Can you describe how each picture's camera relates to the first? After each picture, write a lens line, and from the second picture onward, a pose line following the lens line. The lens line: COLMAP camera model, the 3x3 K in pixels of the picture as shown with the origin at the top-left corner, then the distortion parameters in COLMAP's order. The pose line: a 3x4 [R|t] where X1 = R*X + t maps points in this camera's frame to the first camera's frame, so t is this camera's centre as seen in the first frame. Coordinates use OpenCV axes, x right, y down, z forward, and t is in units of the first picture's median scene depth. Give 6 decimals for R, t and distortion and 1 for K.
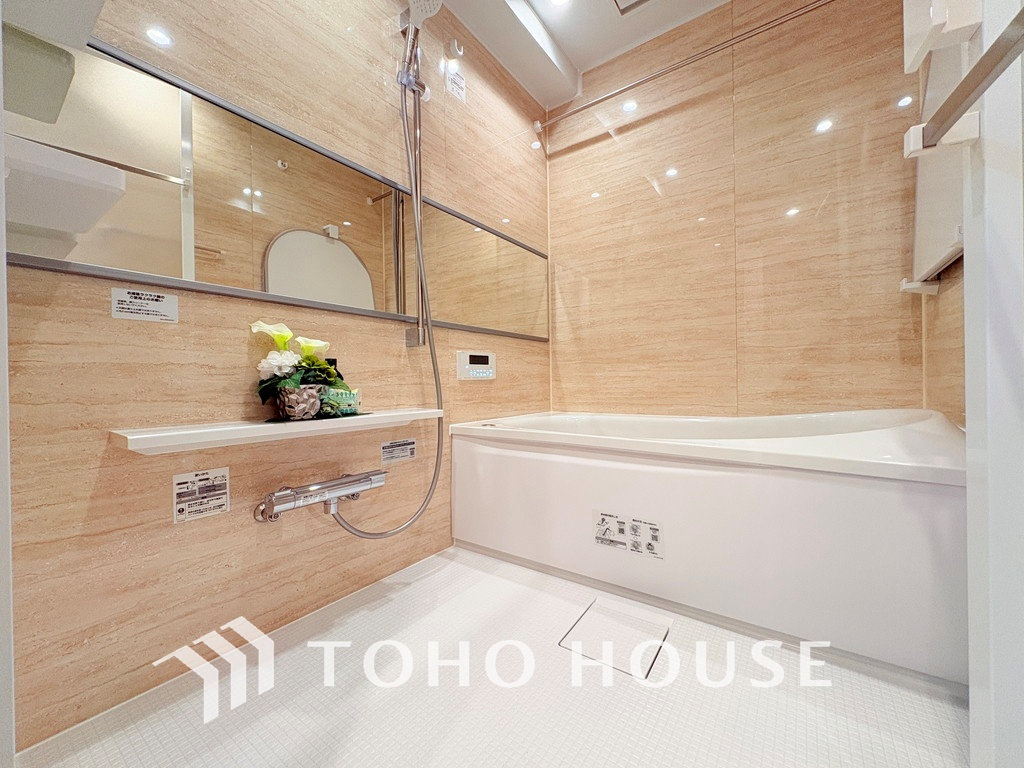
lens RADIAL K [[408.2, 0, 510.6], [0, 408.2, 382.3], [0, 0, 1]] dist [-0.000674, 0.000583]
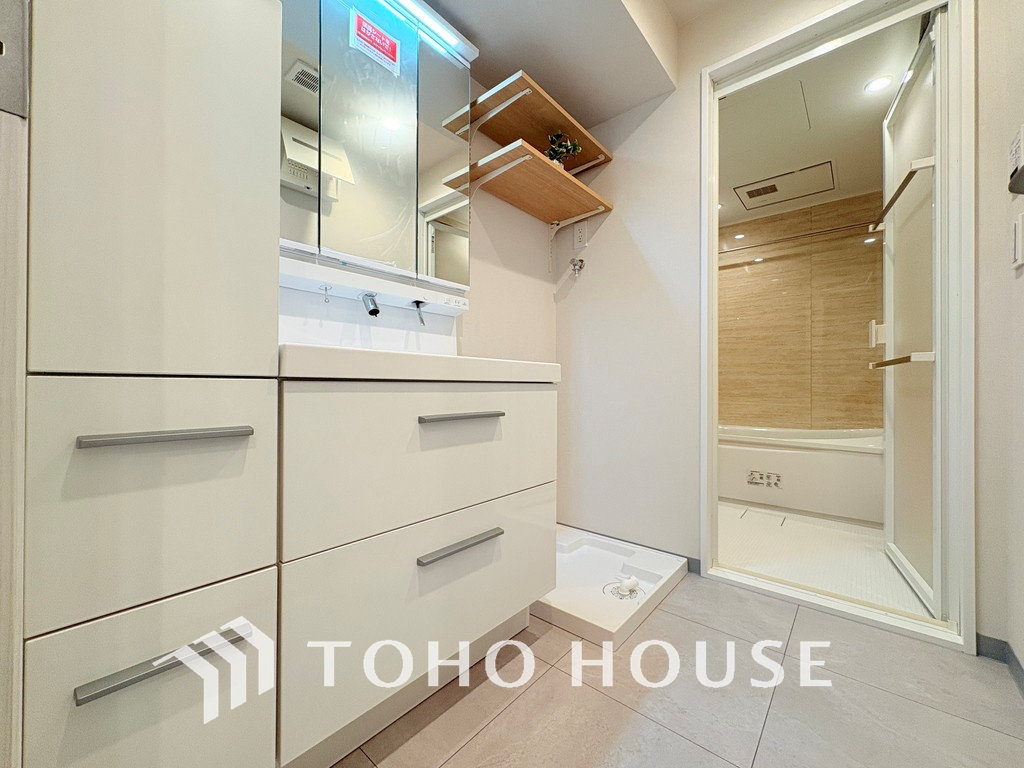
lens RADIAL K [[408.2, 0, 512.3], [0, 408.2, 383.0], [0, 0, 1]] dist [-0.000674, 0.000583]
pose [[0.995861, 0.016409, -0.089395, -0.919246], [-0.017669, 0.999755, -0.013322, -0.113000], [0.089155, 0.014846, 0.995907, -1.404201]]
